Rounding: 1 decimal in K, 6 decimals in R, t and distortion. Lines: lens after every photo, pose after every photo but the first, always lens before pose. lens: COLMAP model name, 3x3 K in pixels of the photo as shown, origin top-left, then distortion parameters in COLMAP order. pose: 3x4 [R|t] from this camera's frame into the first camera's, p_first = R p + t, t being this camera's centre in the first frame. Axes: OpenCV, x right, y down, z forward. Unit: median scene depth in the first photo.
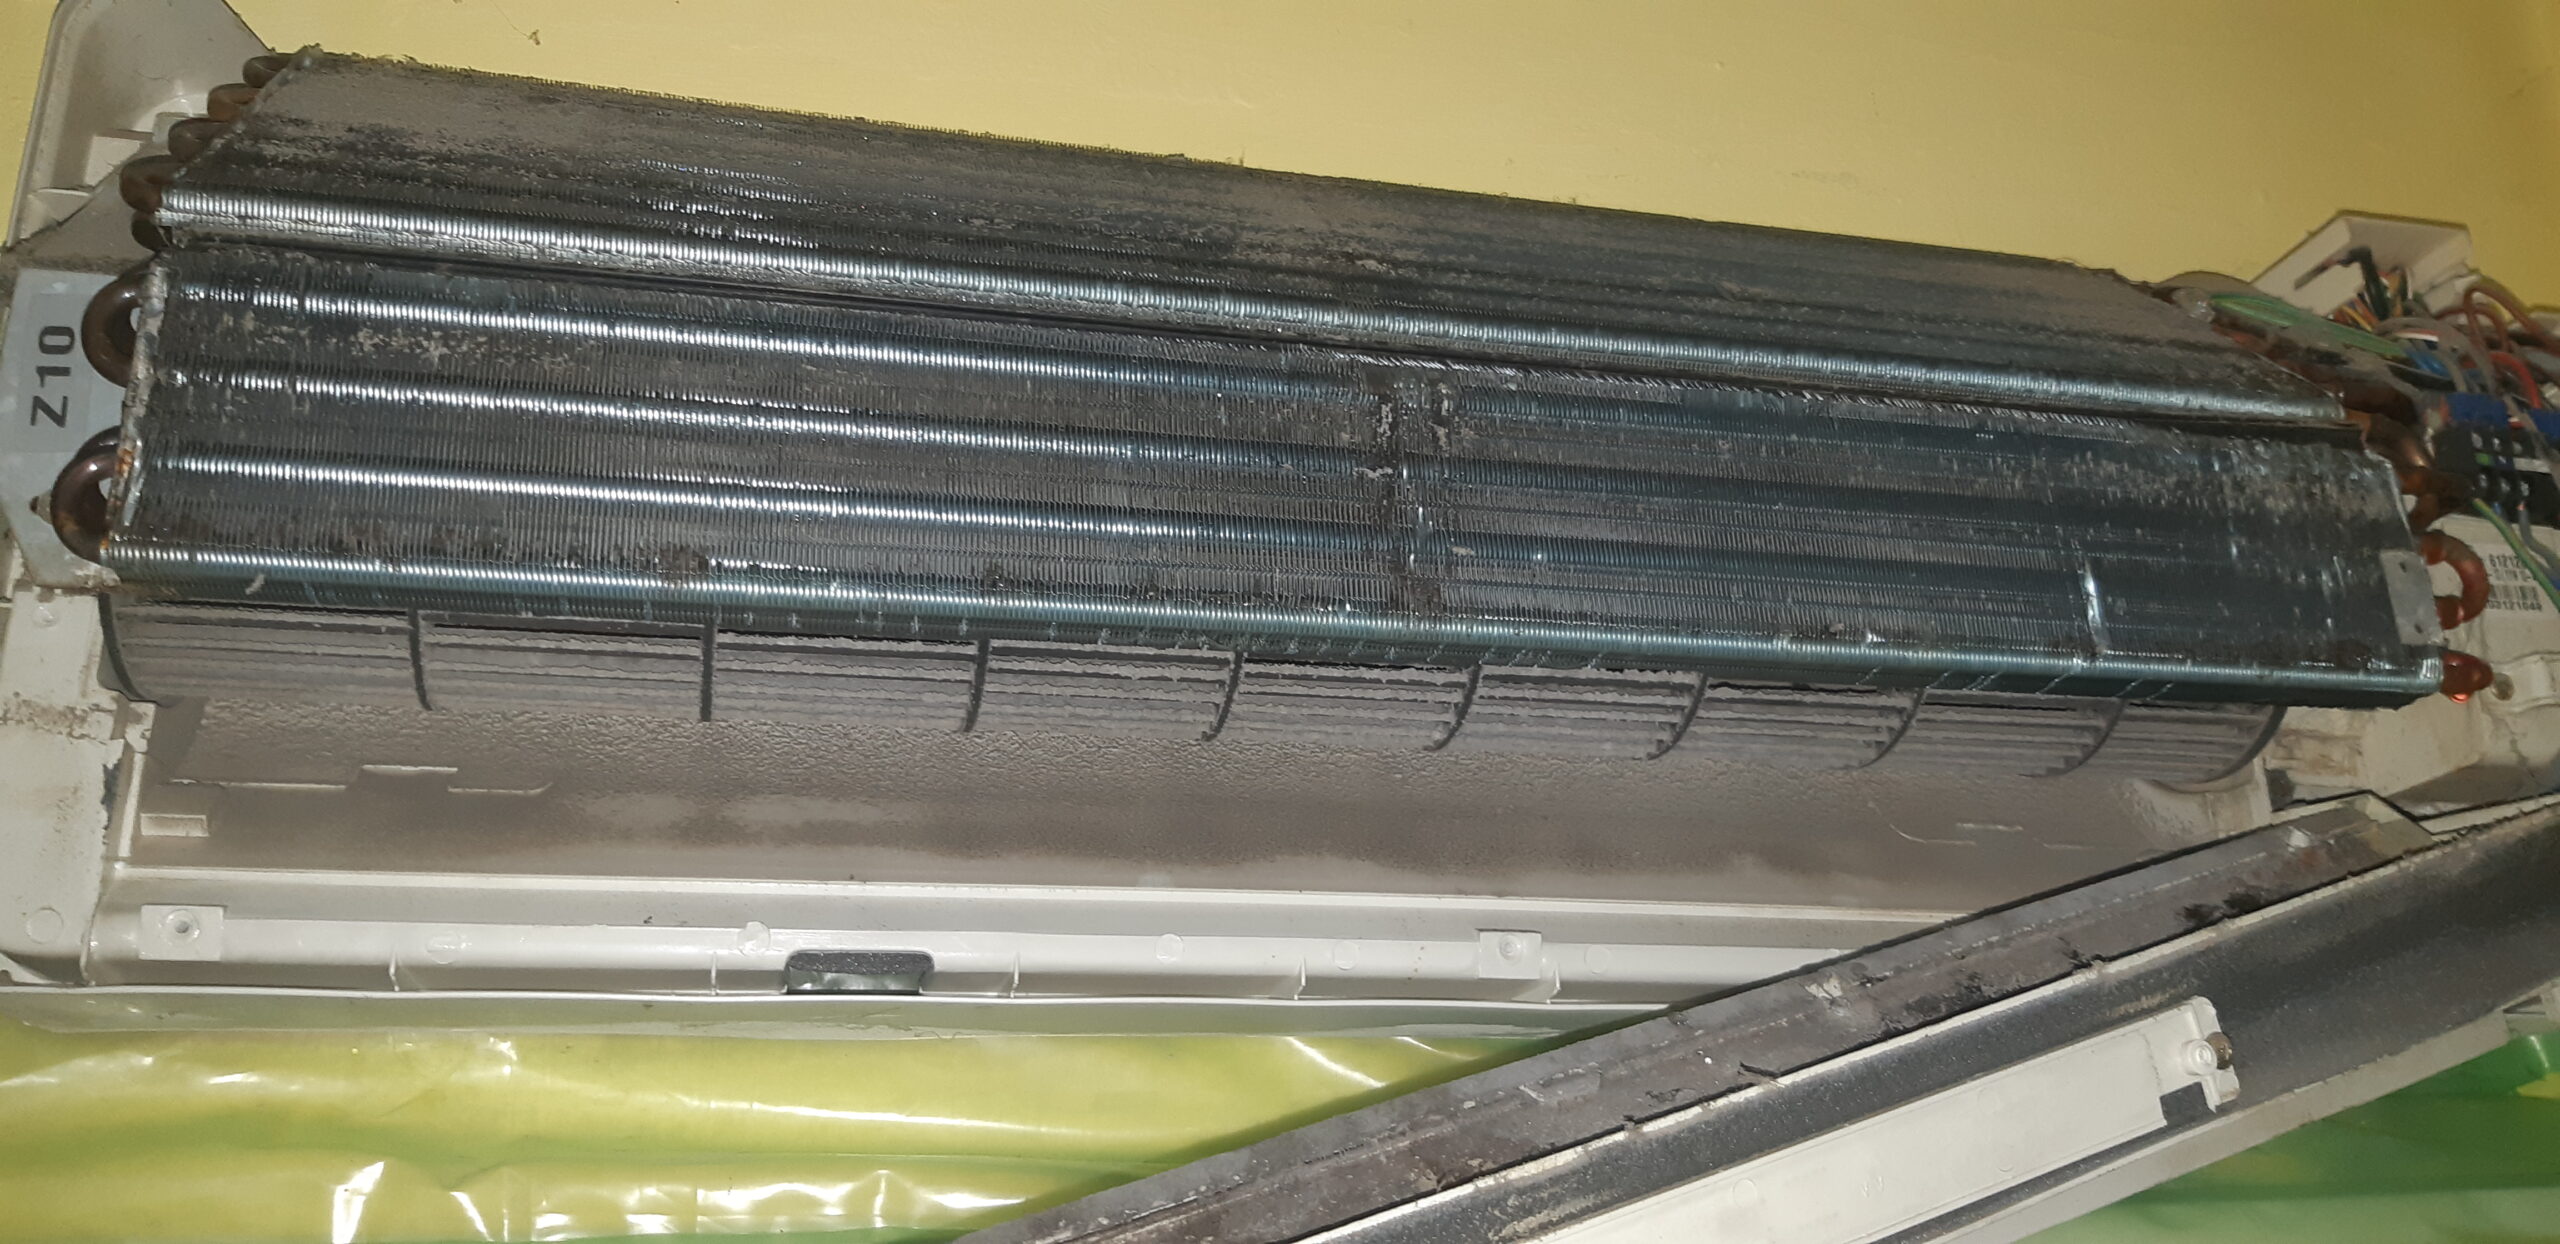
lens RADIAL K [[2013.6, 0, 1261.4], [0, 2013.6, 615.7], [0, 0, 1]] dist [0.060580, -0.163168]
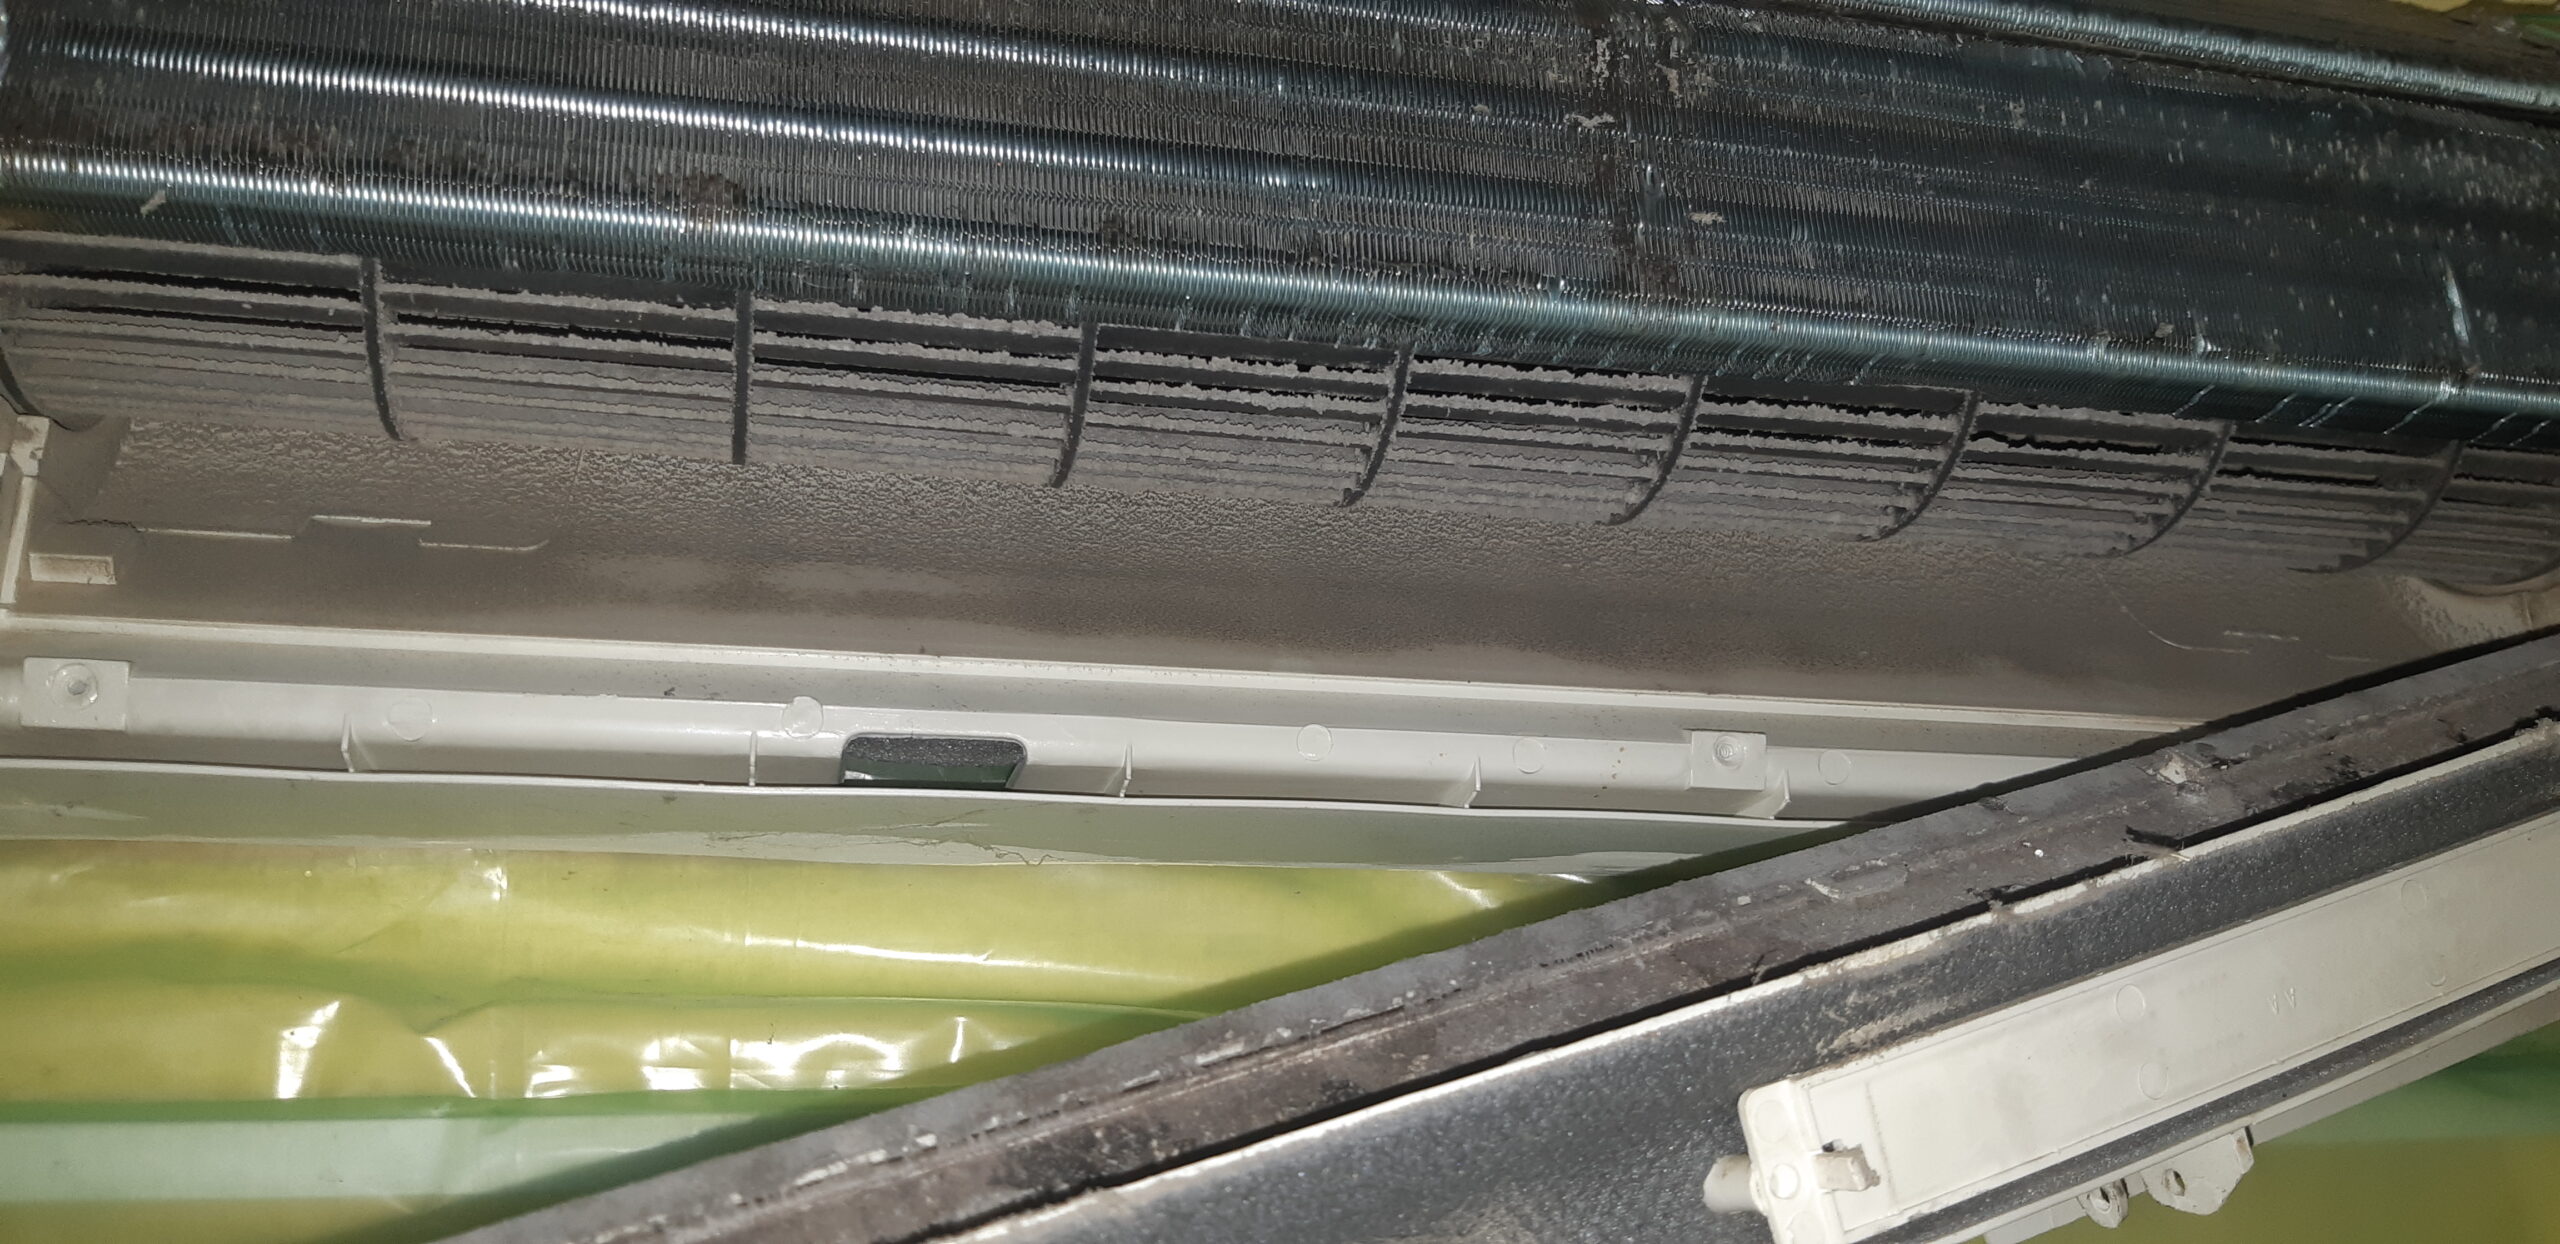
lens RADIAL K [[2013.3, 0, 1265.5], [0, 2013.3, 621.7], [0, 0, 1]] dist [0.055316, -0.151287]
pose [[0.999996, 0.001604, -0.002161, -0.067014], [-0.001564, 0.999831, 0.018331, 0.107360], [0.002190, -0.018328, 0.999830, 0.206684]]
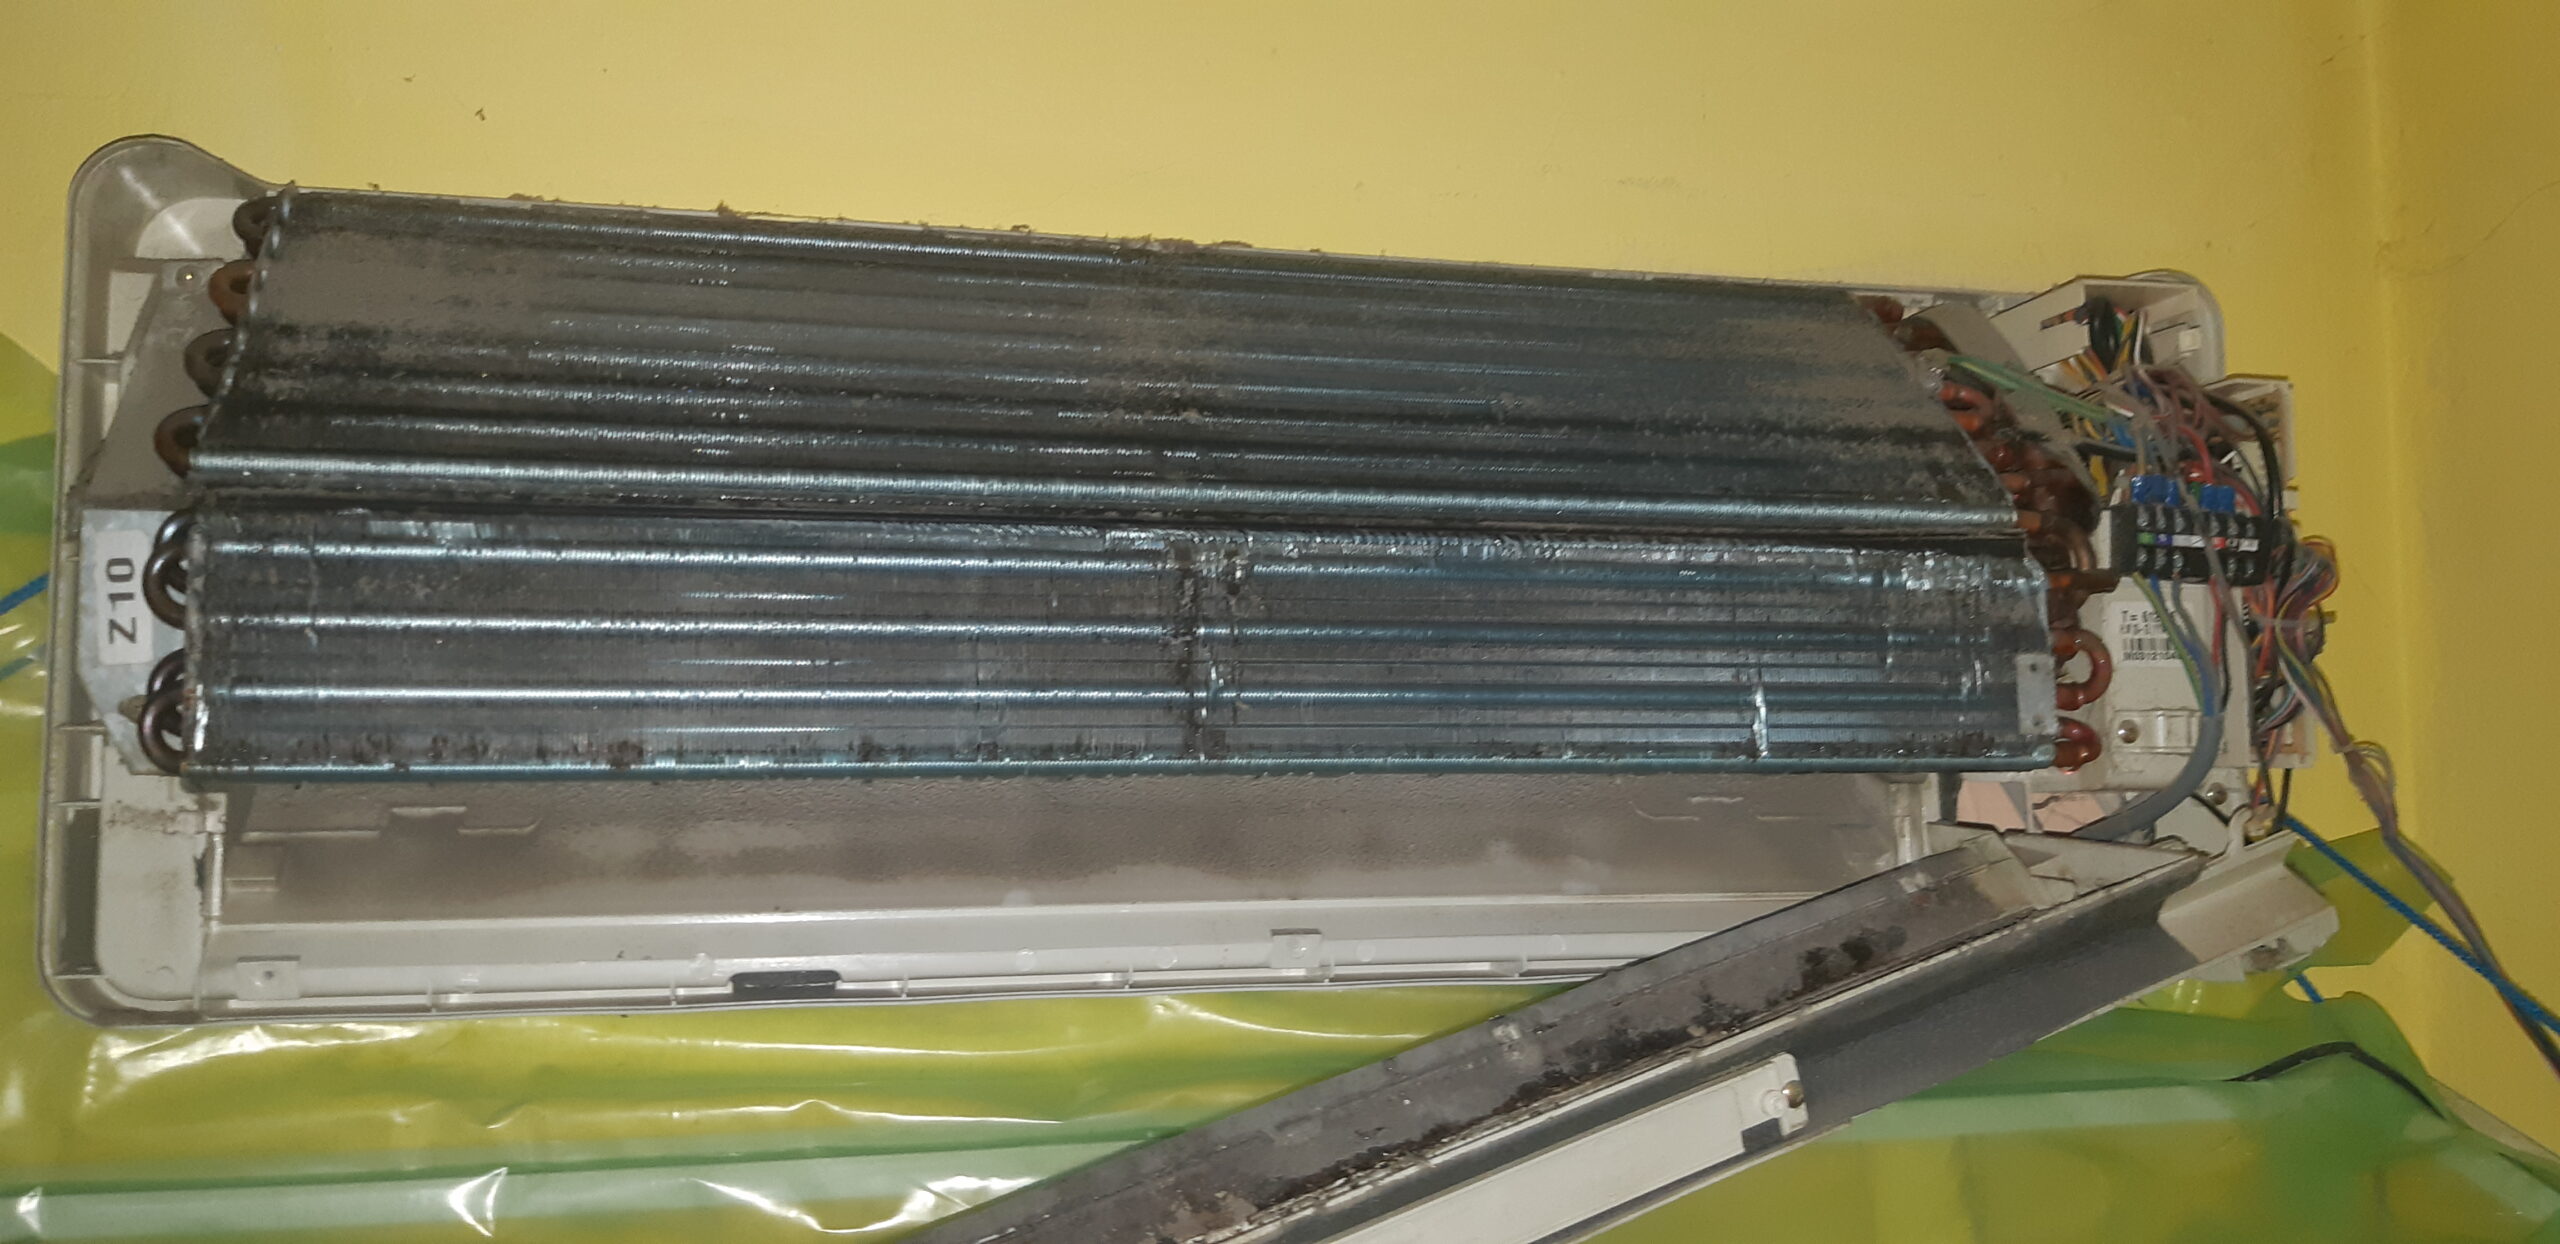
lens RADIAL K [[2013.6, 0, 1261.4], [0, 2013.6, 615.7], [0, 0, 1]] dist [0.060580, -0.163168]
pose [[0.999830, 0.017564, -0.005676, 0.114419], [-0.015572, 0.967743, 0.251460, -0.394882], [0.009909, -0.251328, 0.967851, -0.206590]]
